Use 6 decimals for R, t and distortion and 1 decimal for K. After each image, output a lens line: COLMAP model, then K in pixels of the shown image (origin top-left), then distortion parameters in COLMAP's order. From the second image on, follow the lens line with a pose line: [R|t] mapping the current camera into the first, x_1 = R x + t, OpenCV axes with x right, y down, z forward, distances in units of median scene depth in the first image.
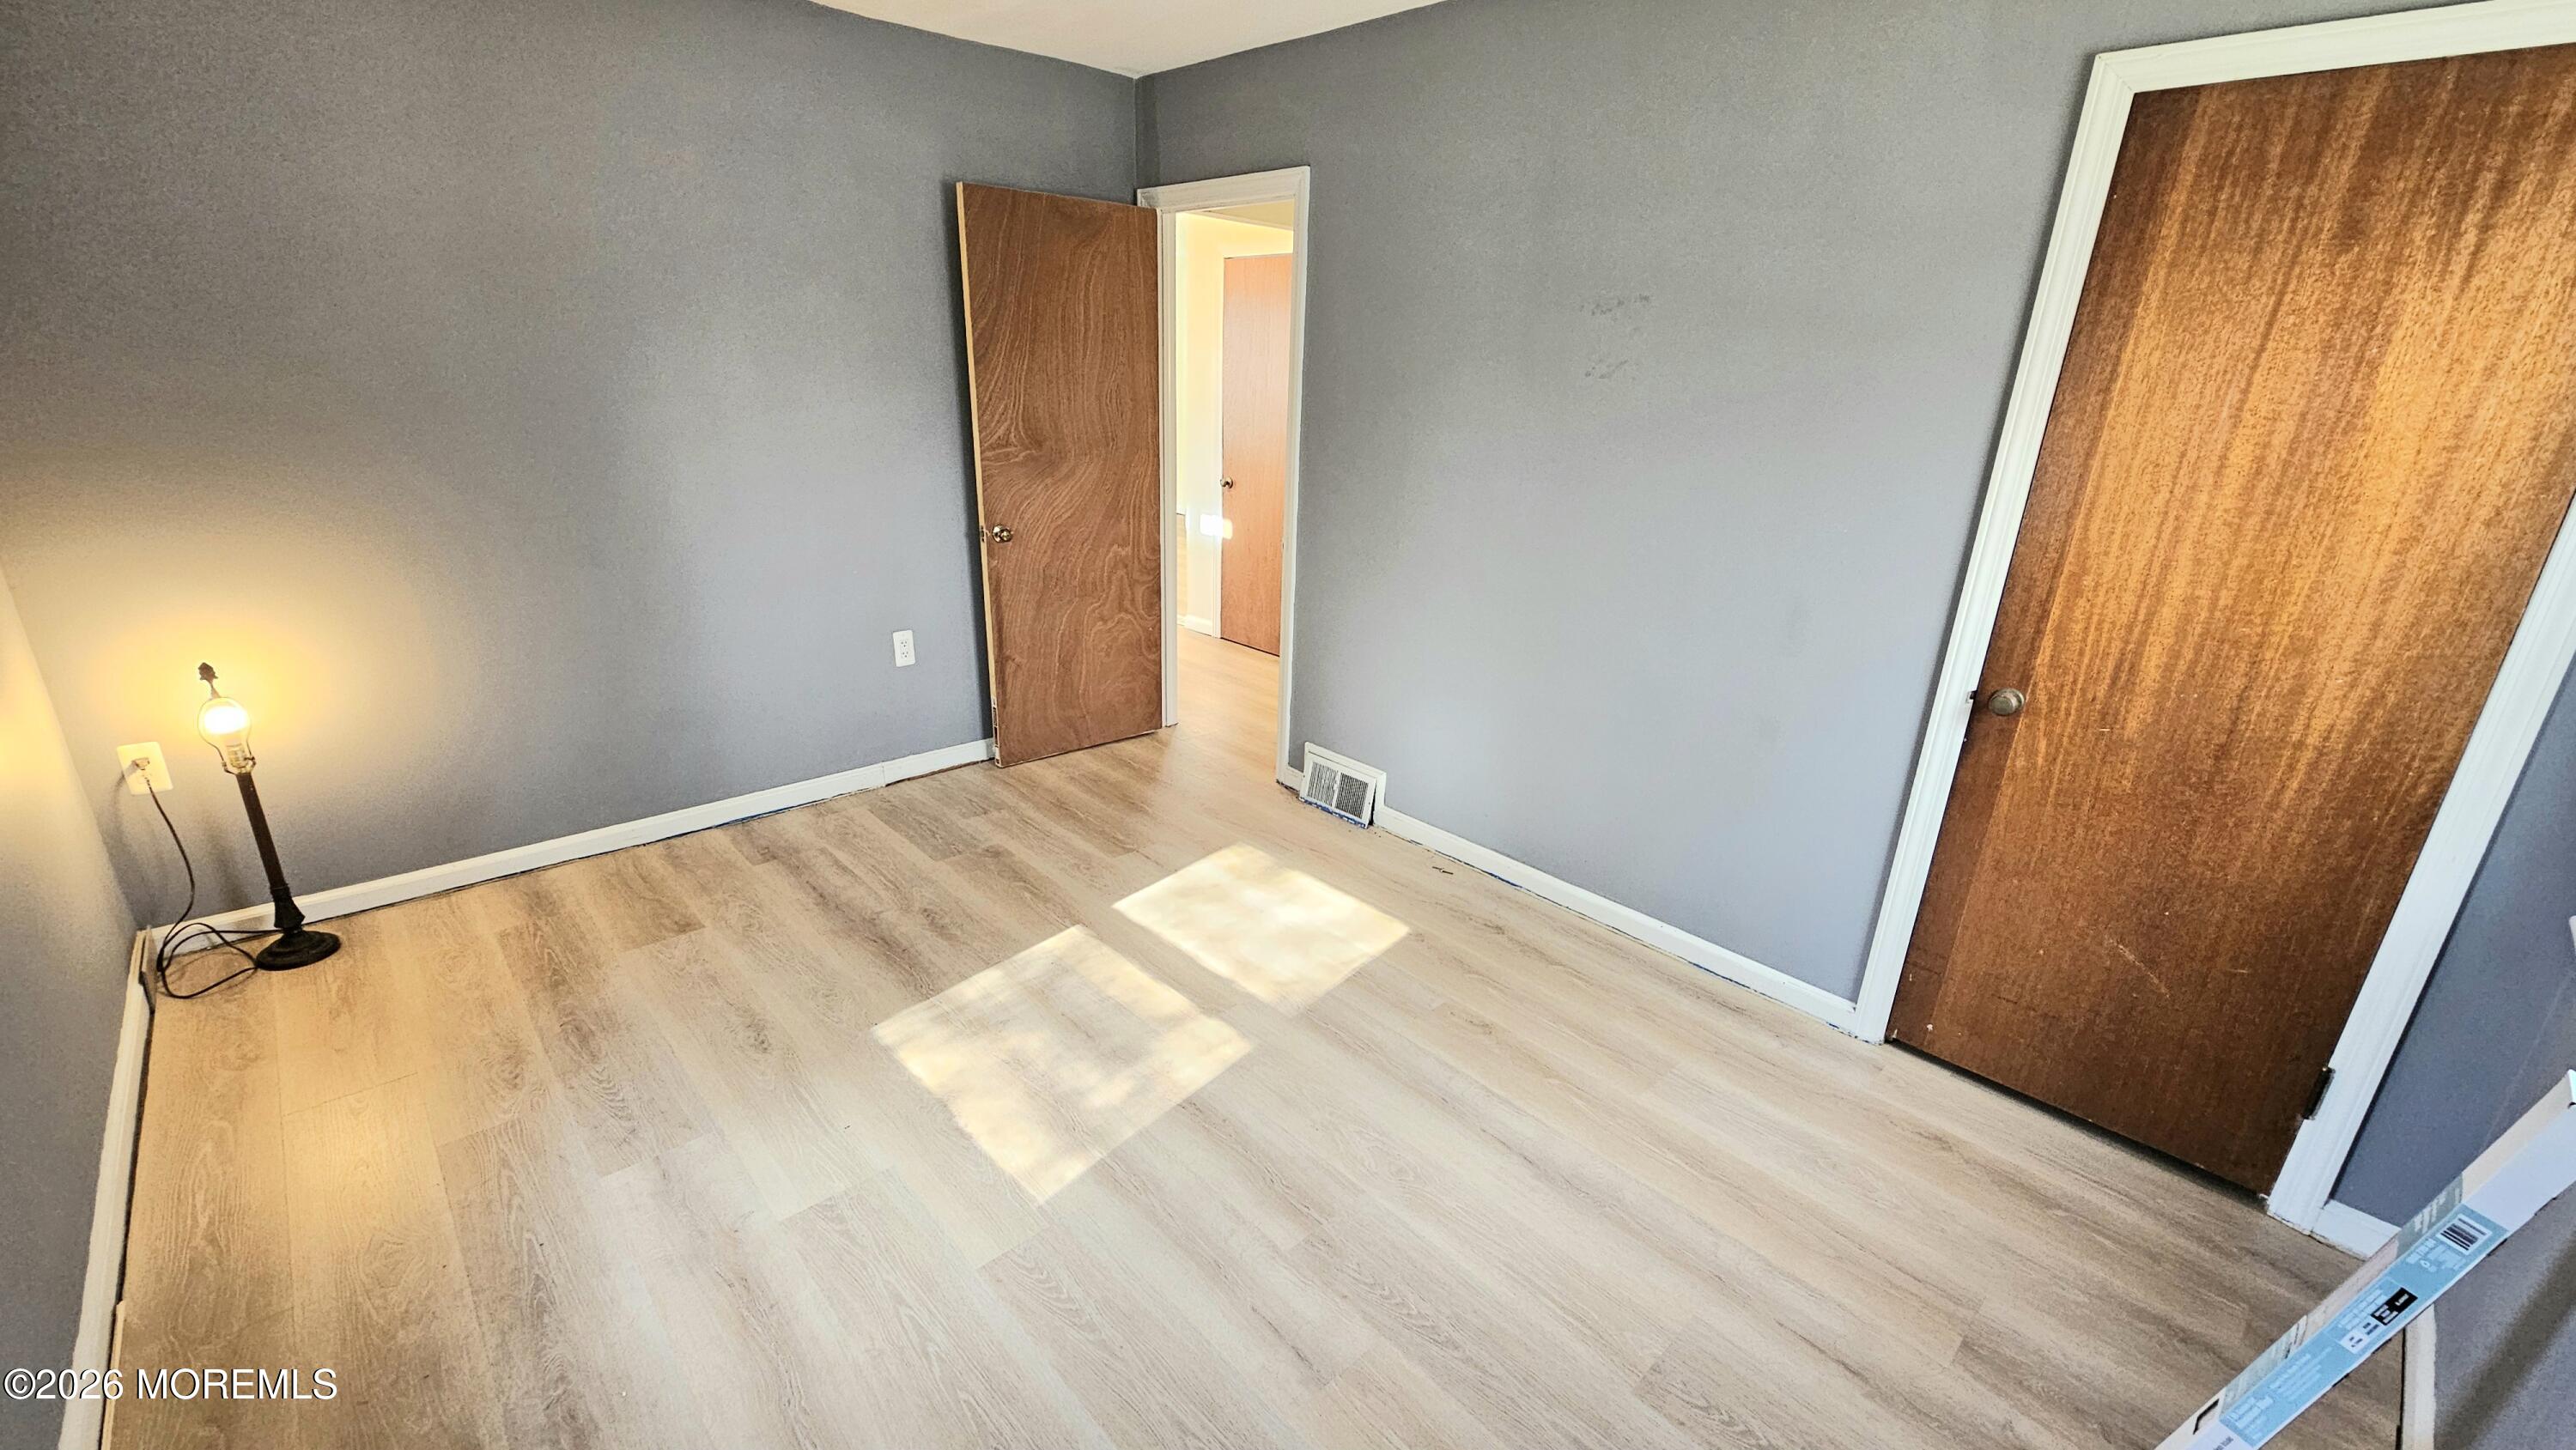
lens RADIAL K [[1045.6, 0, 1279.9], [0, 1045.6, 733.3], [0, 0, 1]] dist [0.000712, -0.003971]
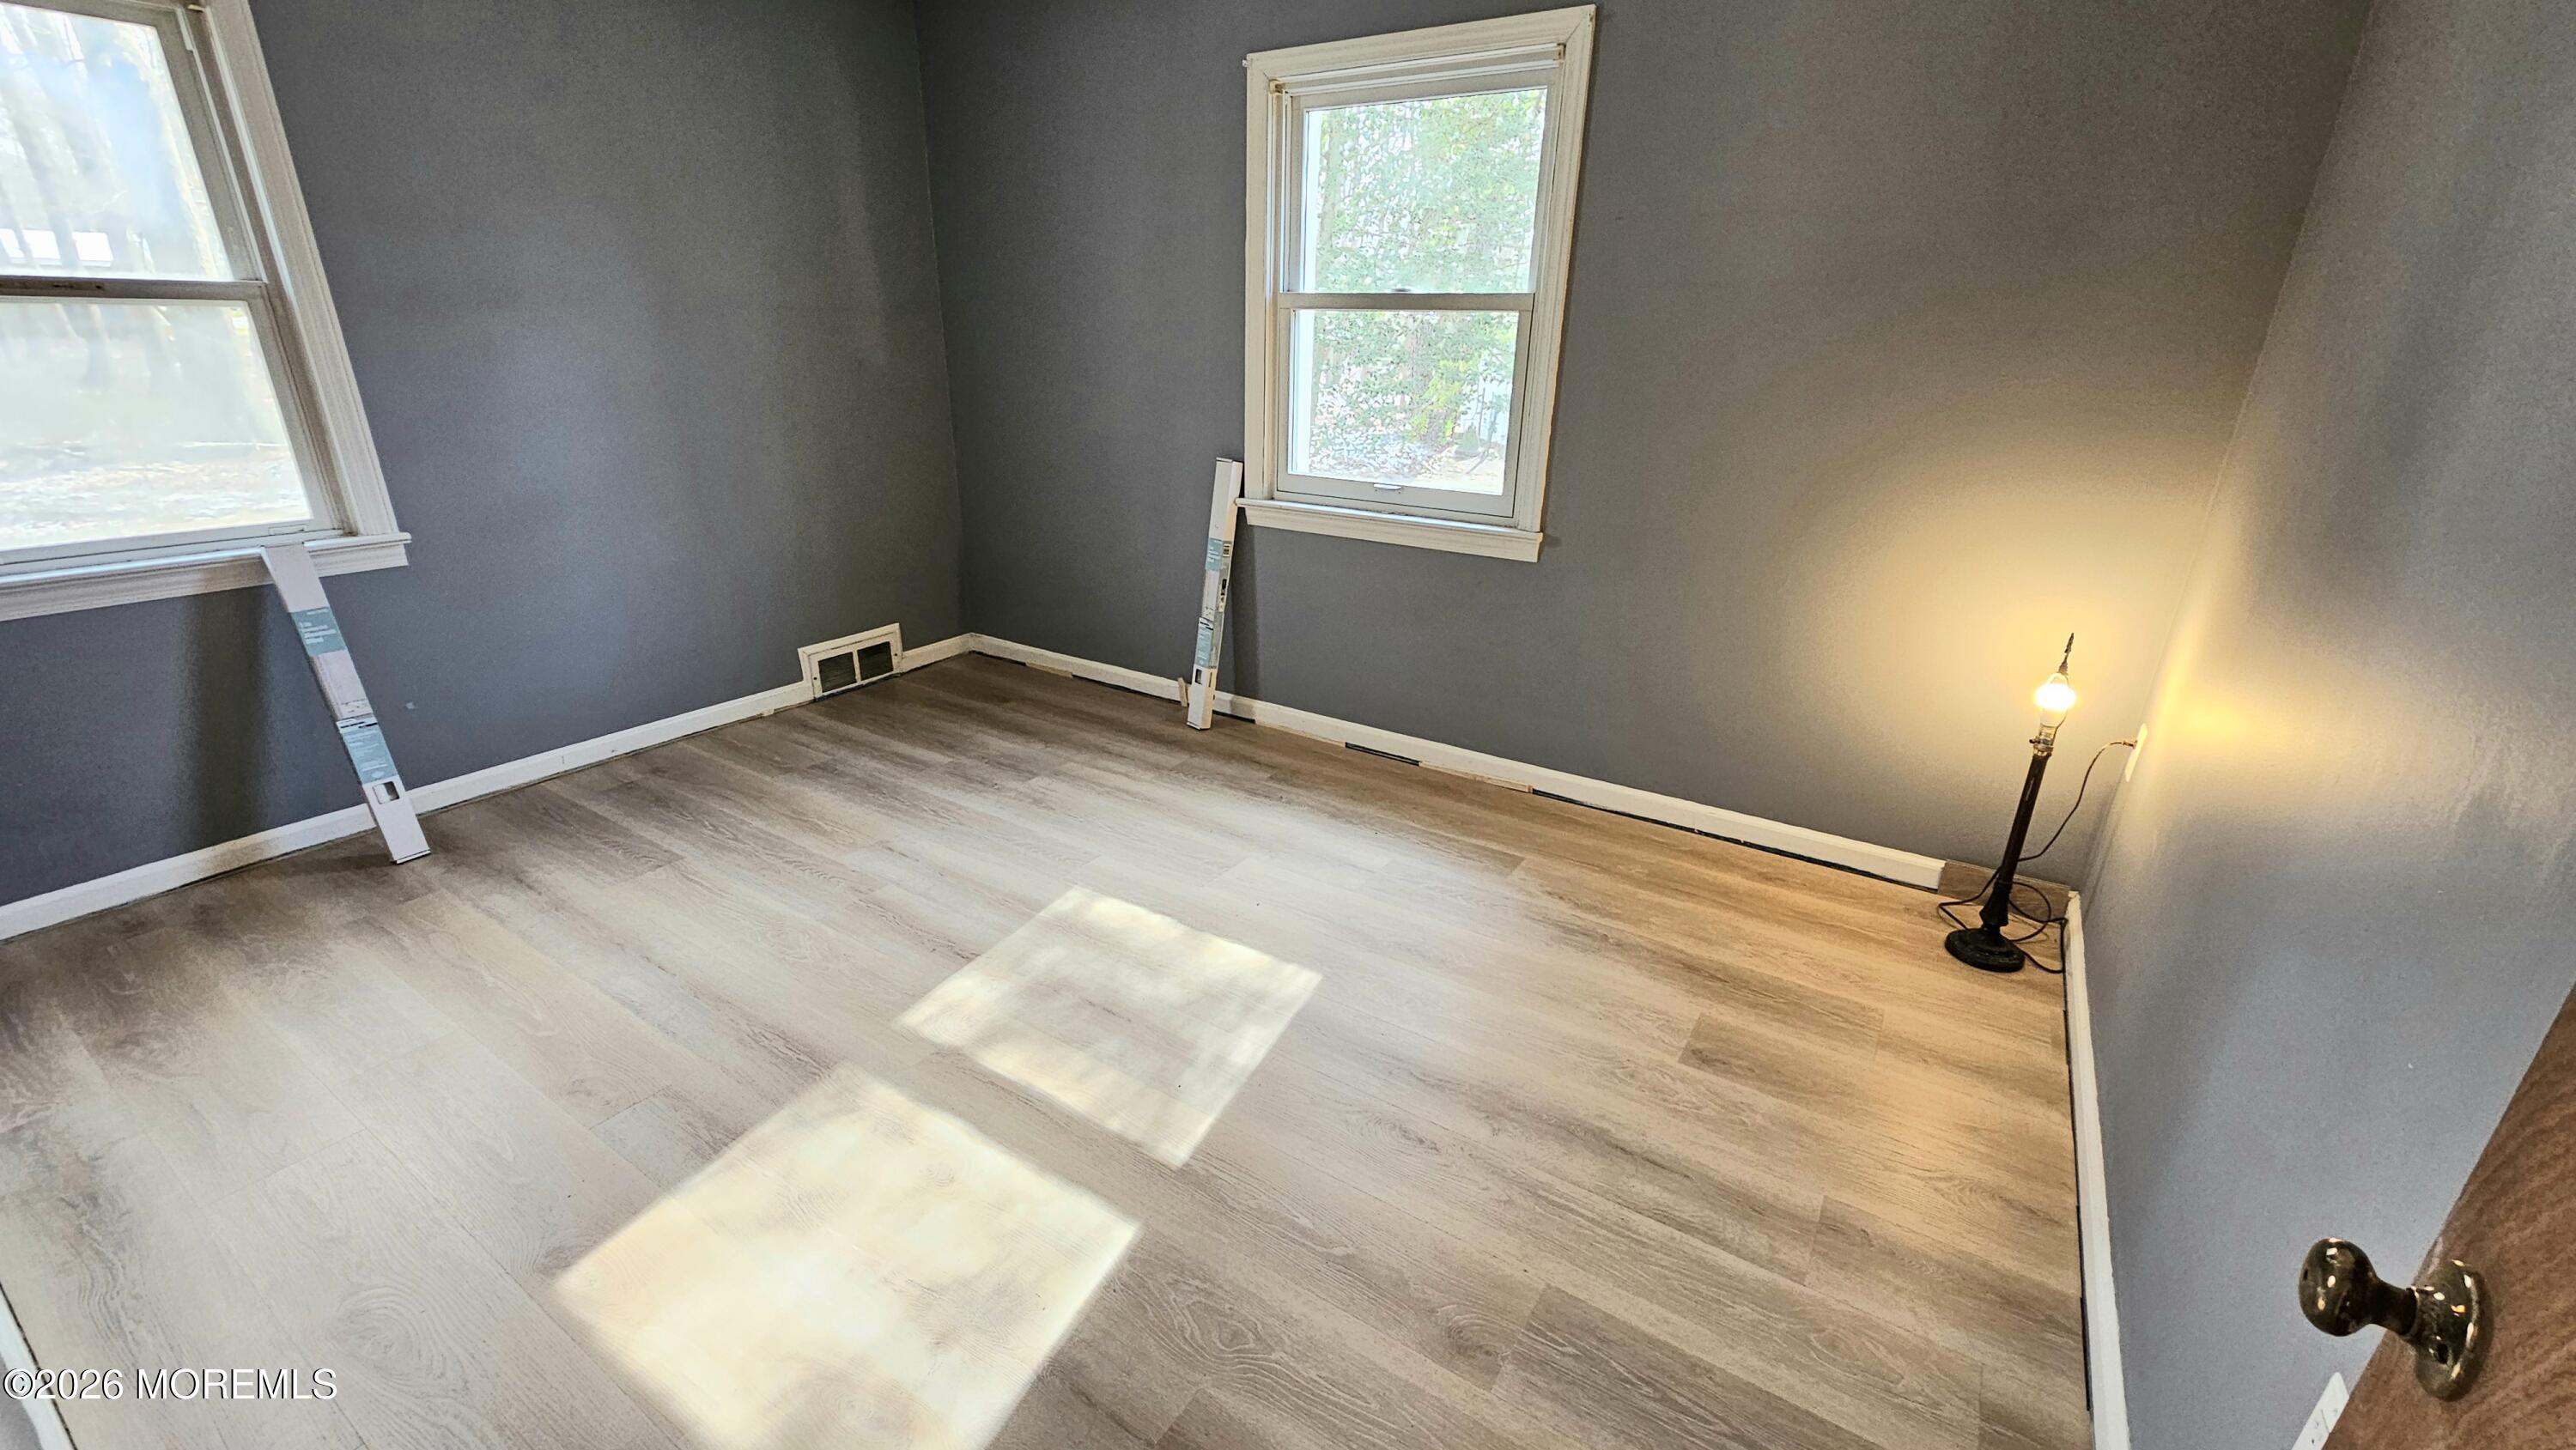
lens RADIAL K [[1045.6, 0, 1279.9], [0, 1045.6, 733.3], [0, 0, 1]] dist [0.000712, -0.003971]
pose [[-0.970094, 0.041205, -0.239206, -0.138382], [-0.124929, 0.760173, 0.637597, -0.493962], [0.208110, 0.648413, -0.732292, 1.573556]]
